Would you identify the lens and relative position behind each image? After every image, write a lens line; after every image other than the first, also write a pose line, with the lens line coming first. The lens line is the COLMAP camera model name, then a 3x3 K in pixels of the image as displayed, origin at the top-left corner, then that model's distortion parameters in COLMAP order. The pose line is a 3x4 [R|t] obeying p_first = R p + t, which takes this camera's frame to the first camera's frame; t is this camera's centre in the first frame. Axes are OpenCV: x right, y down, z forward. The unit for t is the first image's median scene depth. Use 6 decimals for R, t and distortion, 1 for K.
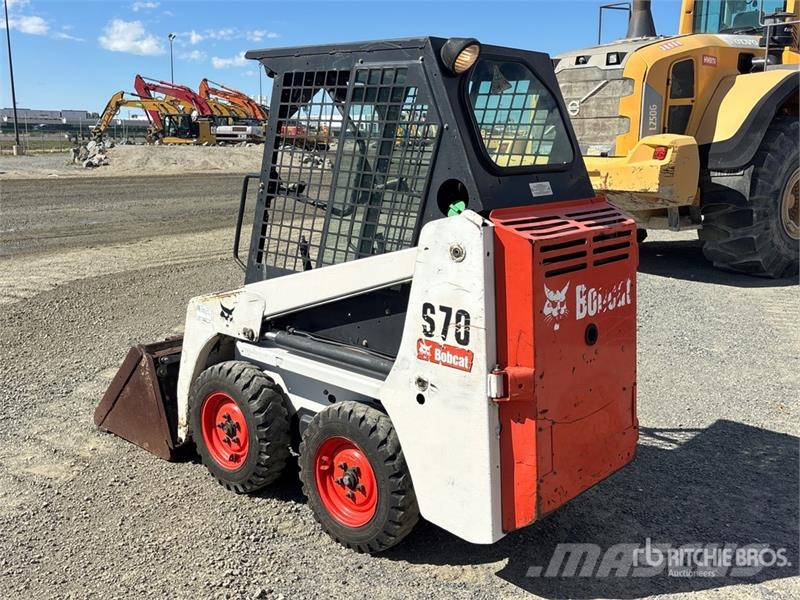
lens RADIAL K [[833.9, 0, 400.0], [0, 833.9, 300.0], [0, 0, 1]] dist [0.084232, -0.003333]
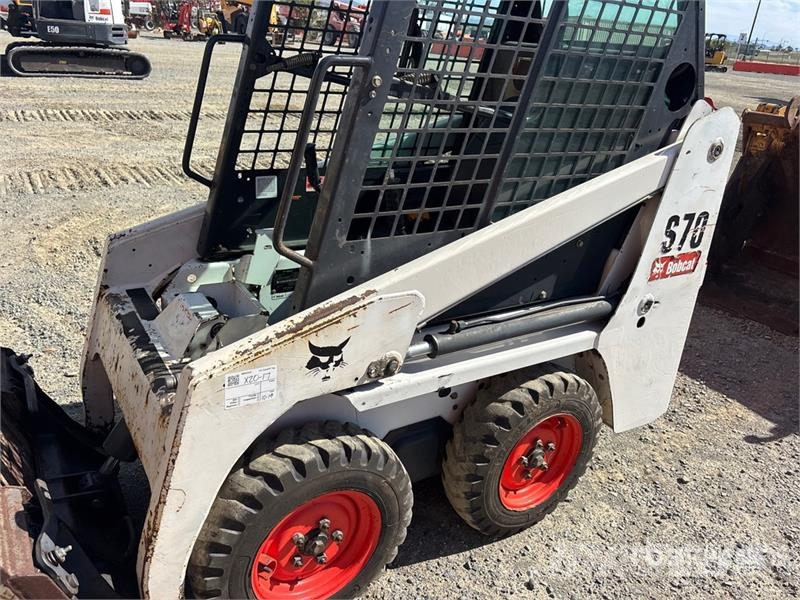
lens RADIAL K [[613.6, 0, 400.0], [0, 613.6, 300.0], [0, 0, 1]] dist [0.041679, 0.002865]
pose [[0.271144, -0.382208, 0.883402, -0.602131], [0.119452, 0.924049, 0.363131, -0.170710], [-0.955098, 0.007063, 0.296205, 1.006588]]
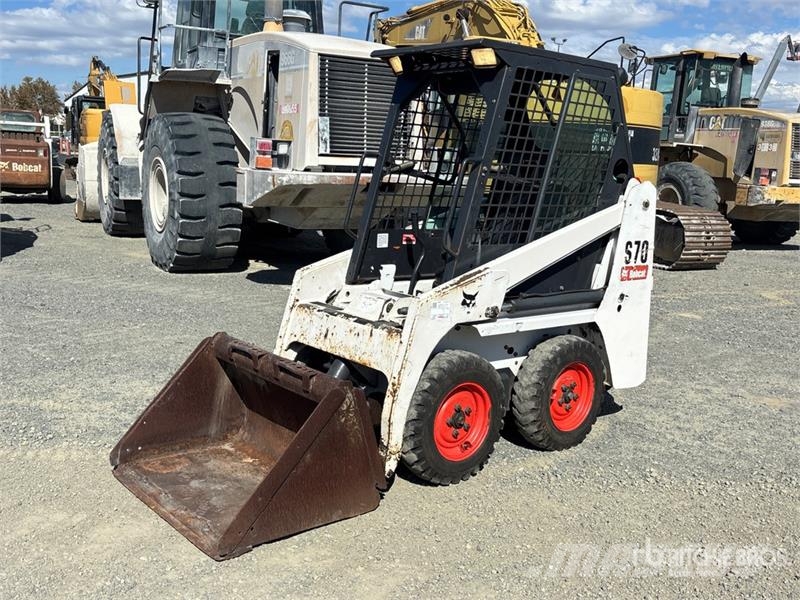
lens RADIAL K [[833.9, 0, 400.0], [0, 833.9, 300.0], [0, 0, 1]] dist [0.084232, -0.003333]
pose [[0.131756, -0.180077, 0.974788, -1.405990], [0.154727, 0.975044, 0.159211, -0.183637], [-0.979132, 0.129849, 0.156330, 1.097861]]
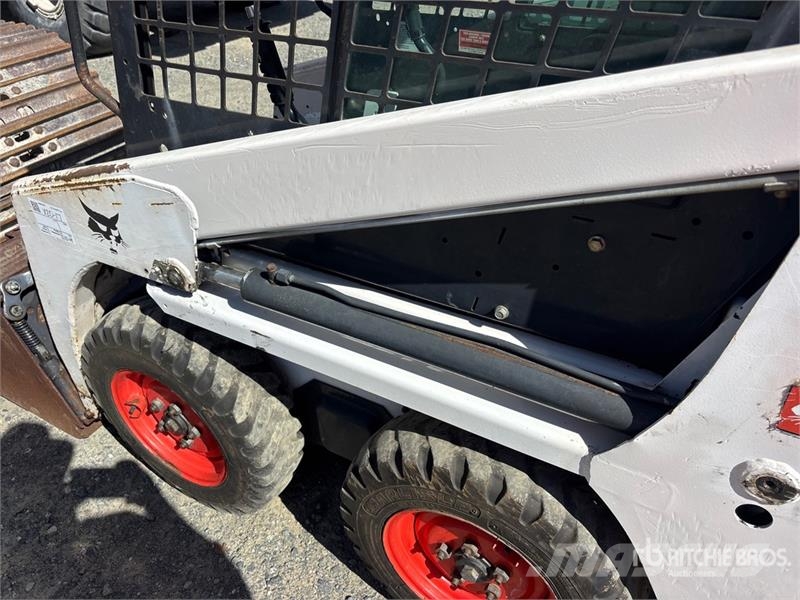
lens RADIAL K [[613.6, 0, 400.0], [0, 613.6, 300.0], [0, 0, 1]] dist [0.041679, 0.002865]
pose [[0.976128, -0.170677, 0.134323, -0.128993], [0.101466, 0.905161, 0.412781, -0.076363], [-0.192036, -0.389298, 0.900871, 0.798014]]
